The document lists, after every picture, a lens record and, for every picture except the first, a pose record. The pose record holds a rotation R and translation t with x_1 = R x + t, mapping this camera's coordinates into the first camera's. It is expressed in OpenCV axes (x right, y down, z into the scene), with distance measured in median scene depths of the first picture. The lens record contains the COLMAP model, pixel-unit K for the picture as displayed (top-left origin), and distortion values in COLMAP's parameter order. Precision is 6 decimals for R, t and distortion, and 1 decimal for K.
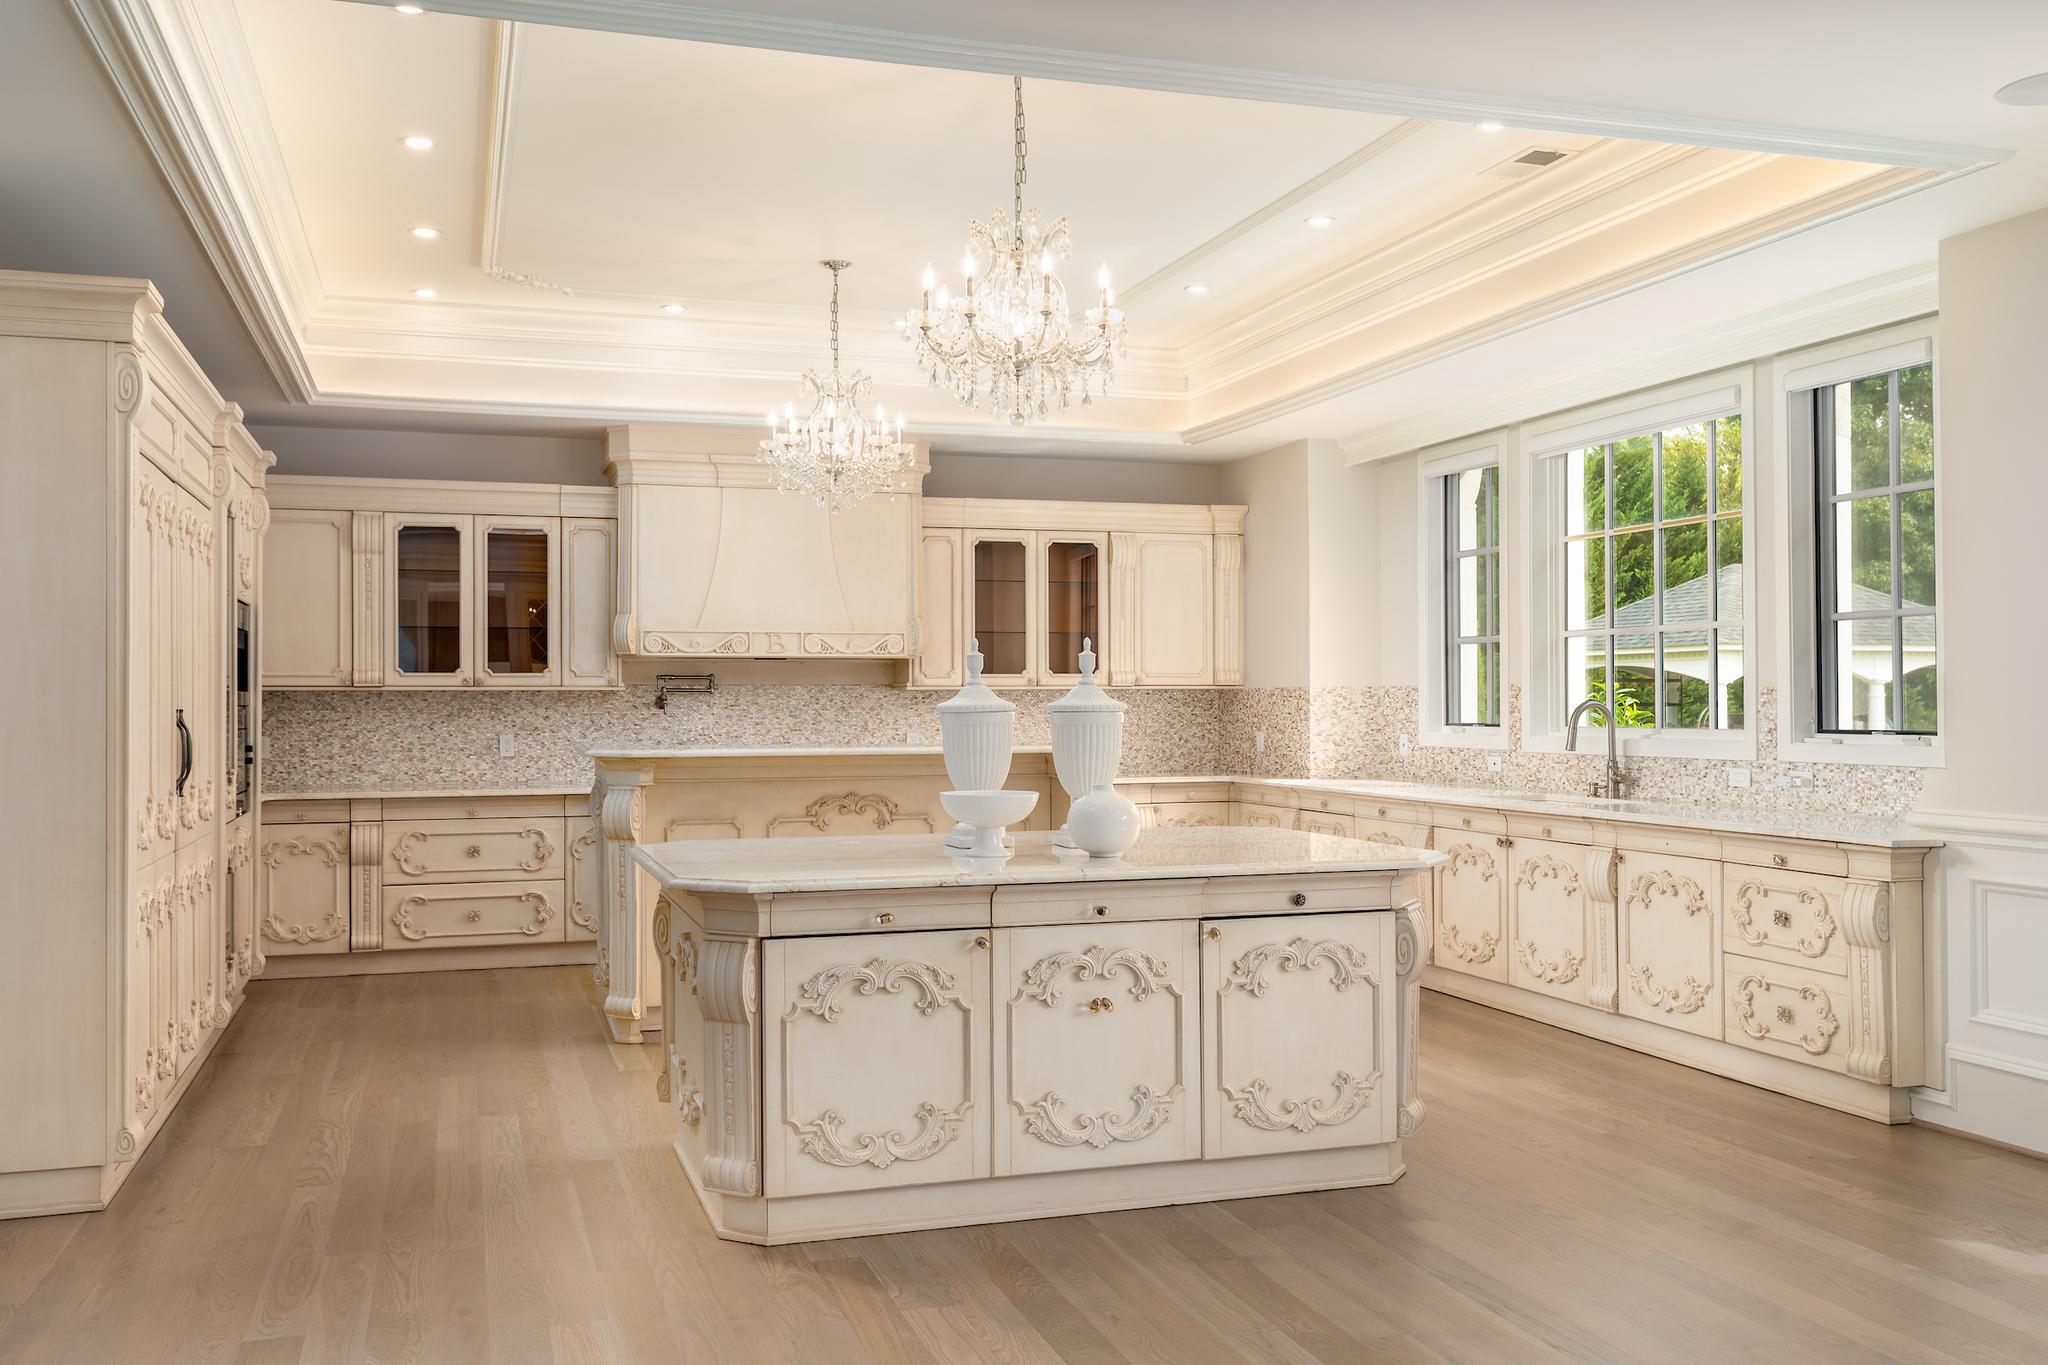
lens RADIAL K [[1741.4, 0, 992.1], [0, 1741.4, 689.9], [0, 0, 1]] dist [0.014533, 0.005948]
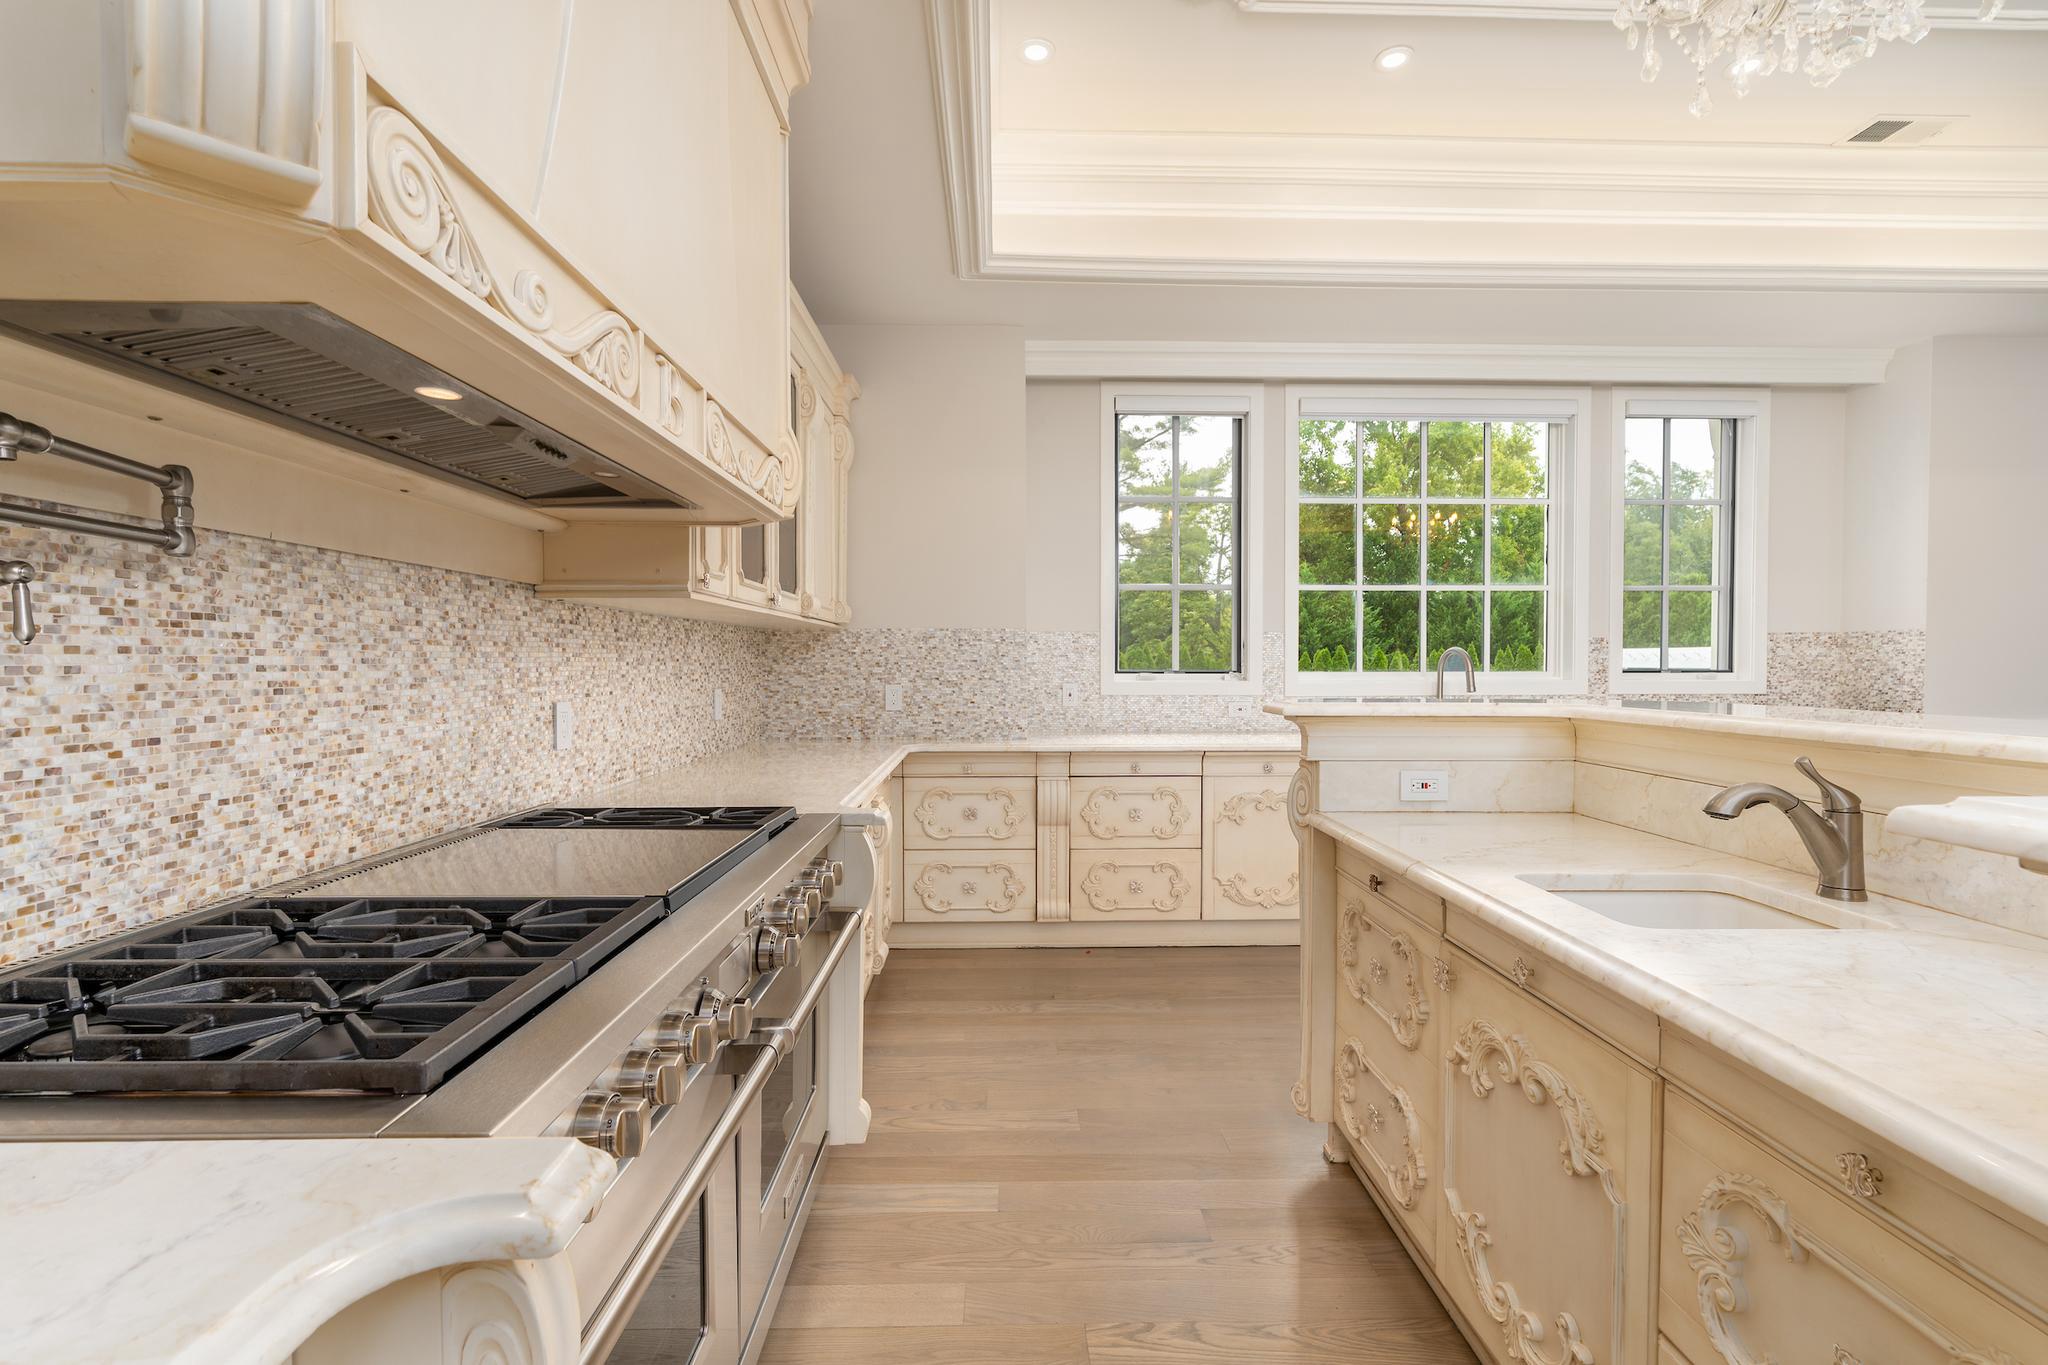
lens RADIAL K [[936.4, 0, 1005.3], [0, 936.4, 682.0], [0, 0, 1]] dist [-0.004736, -0.000154]
pose [[0.273312, -0.016247, 0.961788, -0.314425], [-0.007397, 0.999792, 0.018991, 0.019234], [-0.961897, -0.012305, 0.273136, 1.109323]]
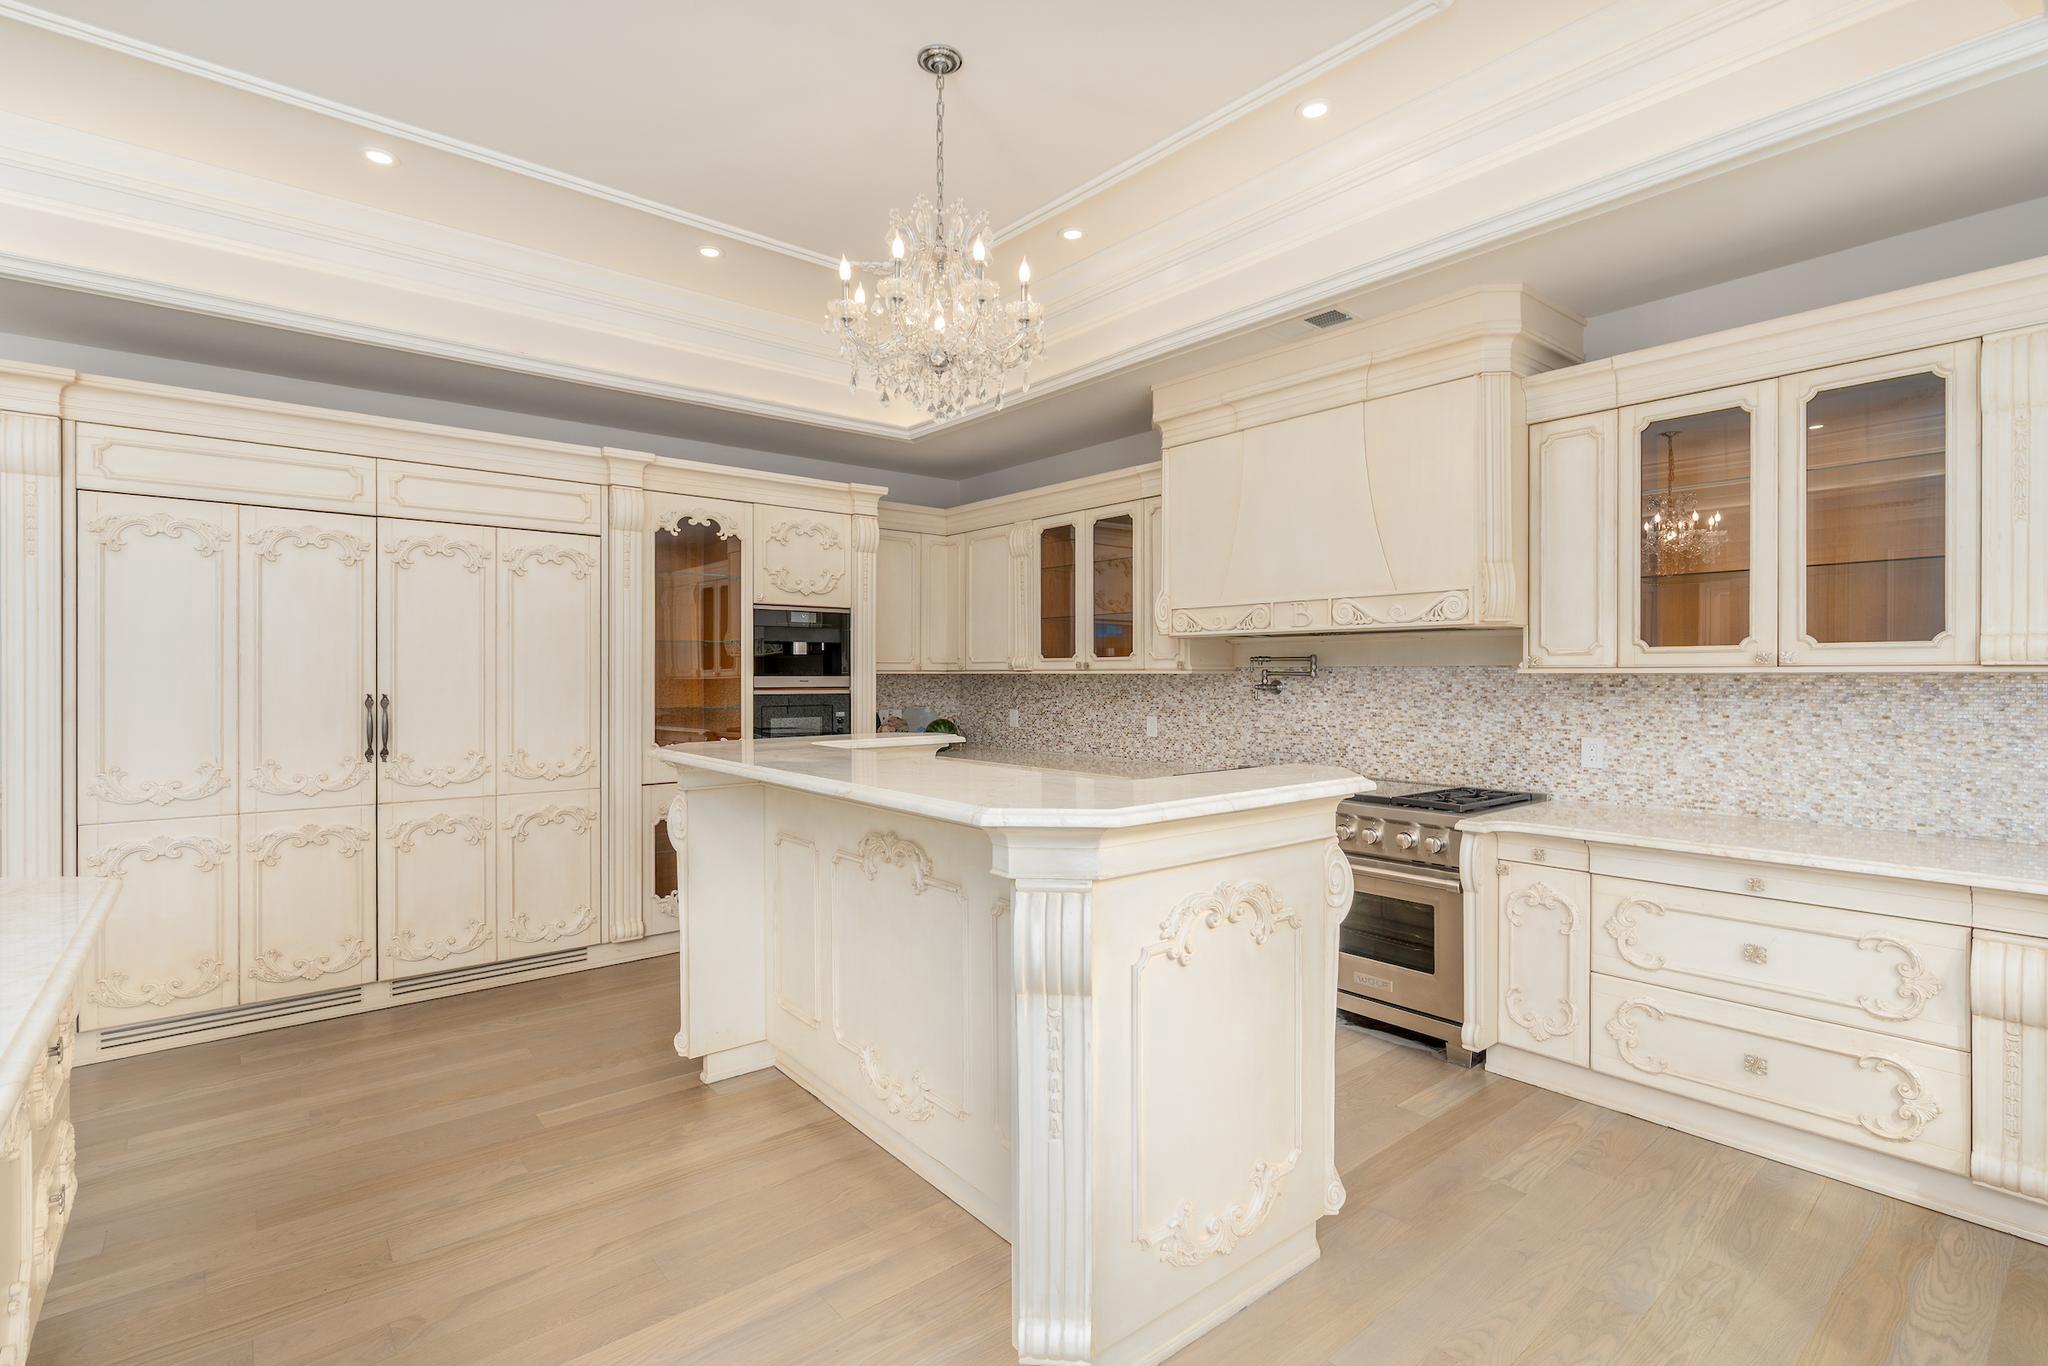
lens RADIAL K [[936.4, 0, 1023.6], [0, 936.4, 683.8], [0, 0, 1]] dist [-0.004736, -0.000154]
pose [[0.399837, 0.010669, -0.916524, 0.259114], [0.003506, 0.999907, 0.013169, -0.001825], [0.916579, -0.008479, 0.399763, 0.877761]]
